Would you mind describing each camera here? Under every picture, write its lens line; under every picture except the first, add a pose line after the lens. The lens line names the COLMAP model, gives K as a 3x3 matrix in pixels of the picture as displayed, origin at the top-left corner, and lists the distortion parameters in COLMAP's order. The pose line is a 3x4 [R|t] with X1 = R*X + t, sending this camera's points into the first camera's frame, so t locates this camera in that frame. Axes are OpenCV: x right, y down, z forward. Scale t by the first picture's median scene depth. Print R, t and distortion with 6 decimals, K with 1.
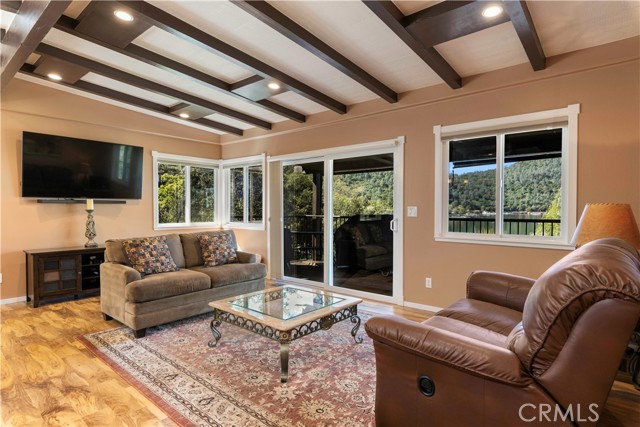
lens RADIAL K [[340.1, 0, 325.8], [0, 340.1, 220.0], [0, 0, 1]] dist [-0.000396, -0.001494]
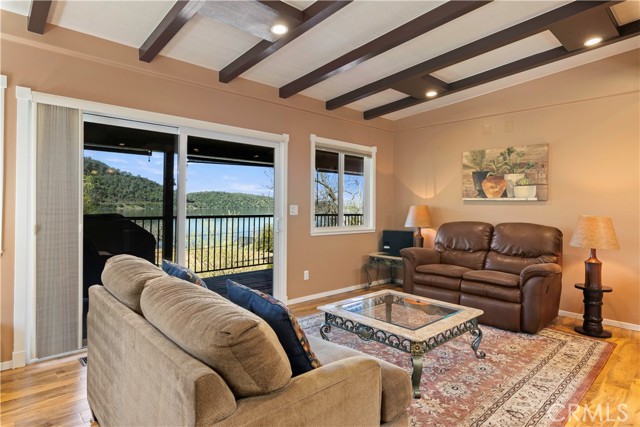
lens RADIAL K [[357.6, 0, 321.0], [0, 357.6, 202.0], [0, 0, 1]] dist [-0.000179, 0.002301]
pose [[0.129688, 0.011234, 0.991491, -0.770112], [0.025118, 0.999578, -0.014611, -0.029009], [-0.991237, 0.026799, 0.129351, 0.745904]]
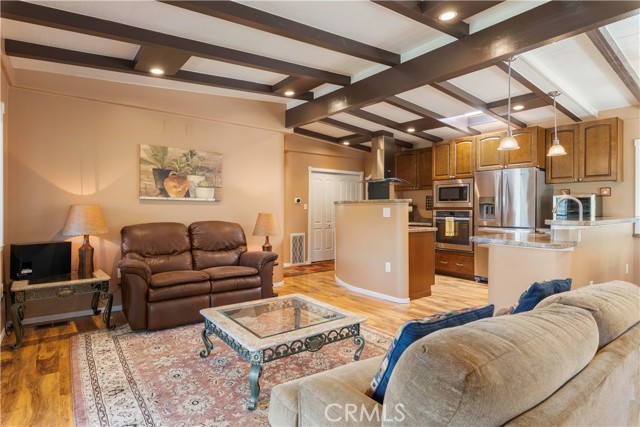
lens RADIAL K [[340.1, 0, 324.9], [0, 340.1, 208.3], [0, 0, 1]] dist [-0.000396, -0.001494]
pose [[-0.978086, -0.007244, 0.208077, -0.283452], [-0.000242, 0.999433, 0.033657, -0.046028], [-0.208203, 0.032869, -0.977533, 1.271485]]
